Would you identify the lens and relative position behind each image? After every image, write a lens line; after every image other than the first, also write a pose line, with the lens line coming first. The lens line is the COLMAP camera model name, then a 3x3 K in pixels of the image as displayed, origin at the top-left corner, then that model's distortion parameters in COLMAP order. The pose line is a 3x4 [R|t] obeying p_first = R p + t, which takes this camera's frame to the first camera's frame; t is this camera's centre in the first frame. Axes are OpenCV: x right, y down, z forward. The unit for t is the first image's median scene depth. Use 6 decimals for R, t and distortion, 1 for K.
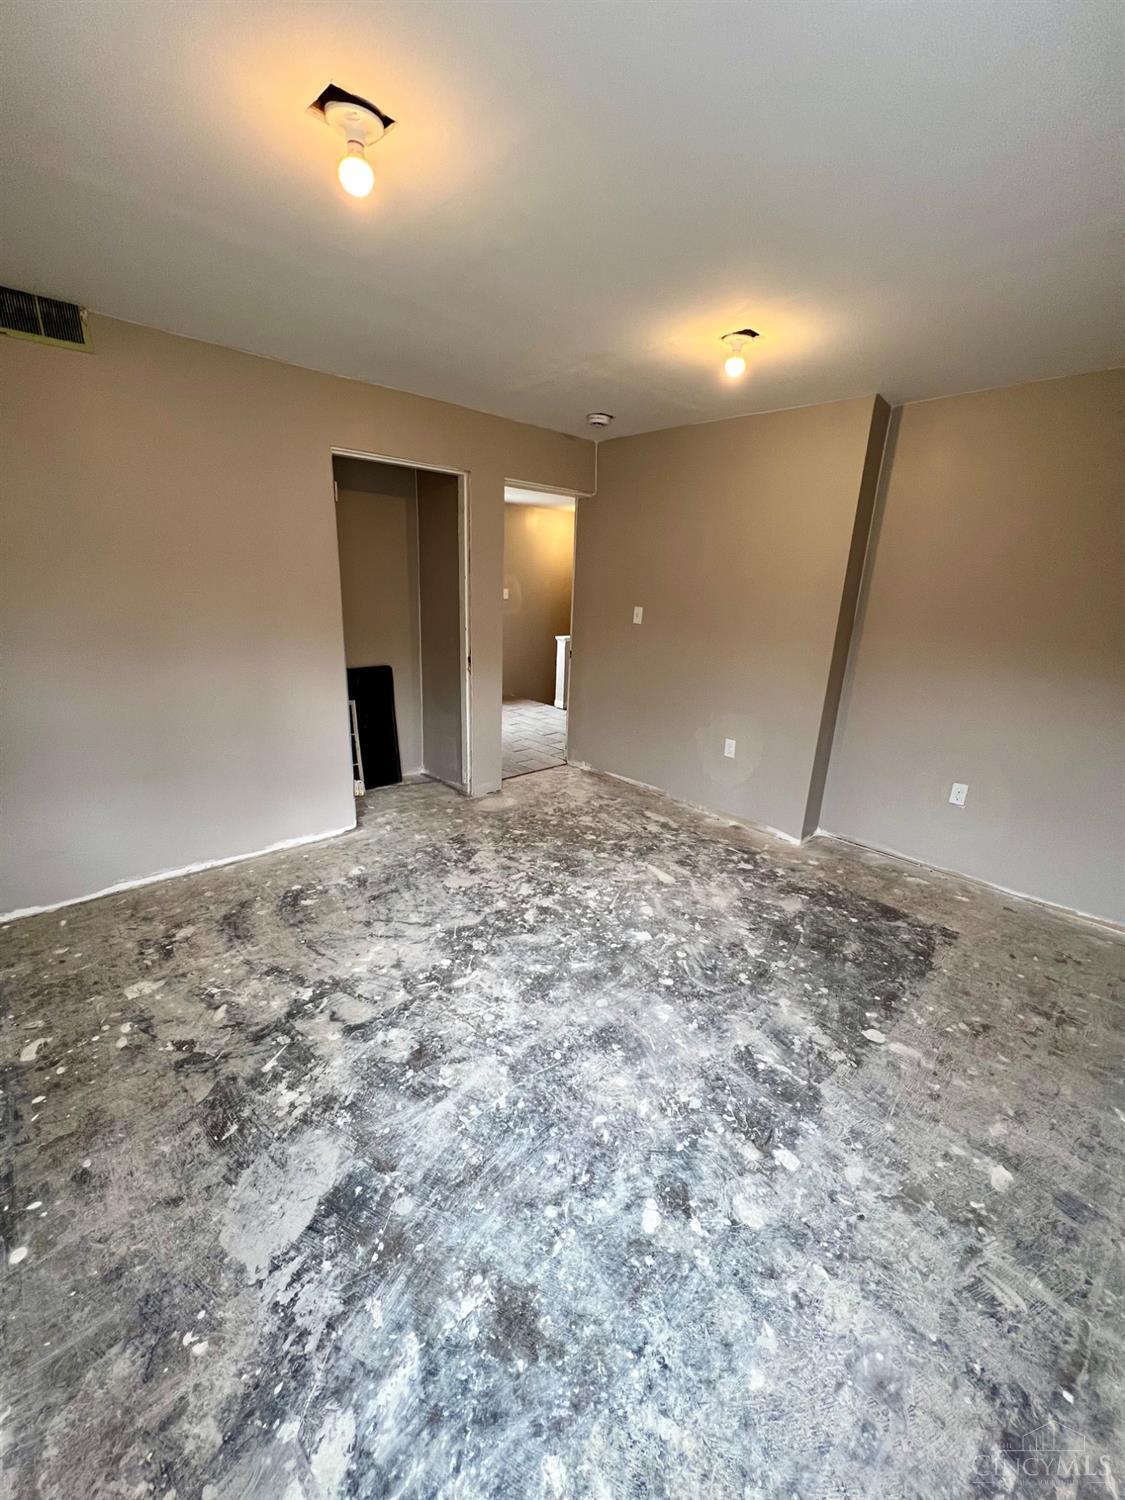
lens RADIAL K [[600.7, 0, 562.5], [0, 600.7, 750.0], [0, 0, 1]] dist [0.000556, 0.000052]
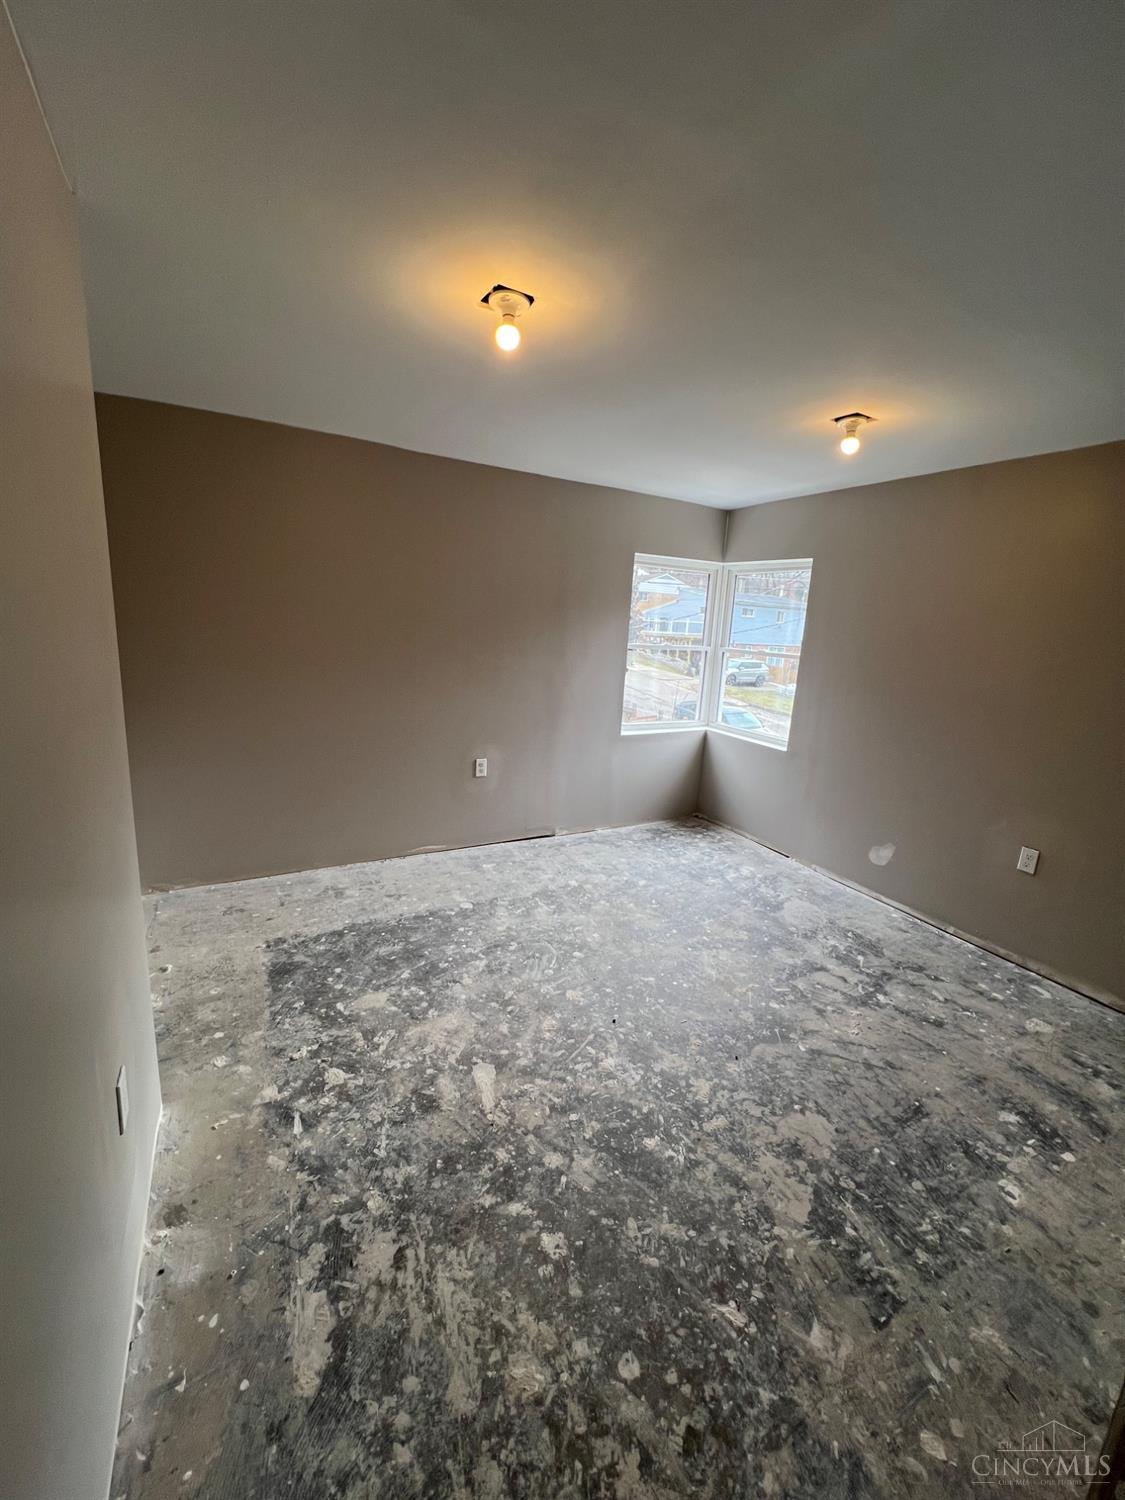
lens RADIAL K [[600.7, 0, 562.5], [0, 600.7, 750.0], [0, 0, 1]] dist [0.000556, 0.000052]
pose [[-0.964440, -0.142085, 0.222862, -0.006168], [-0.019537, 0.879227, 0.476002, -0.468069], [-0.263579, 0.454721, -0.850738, 1.565120]]
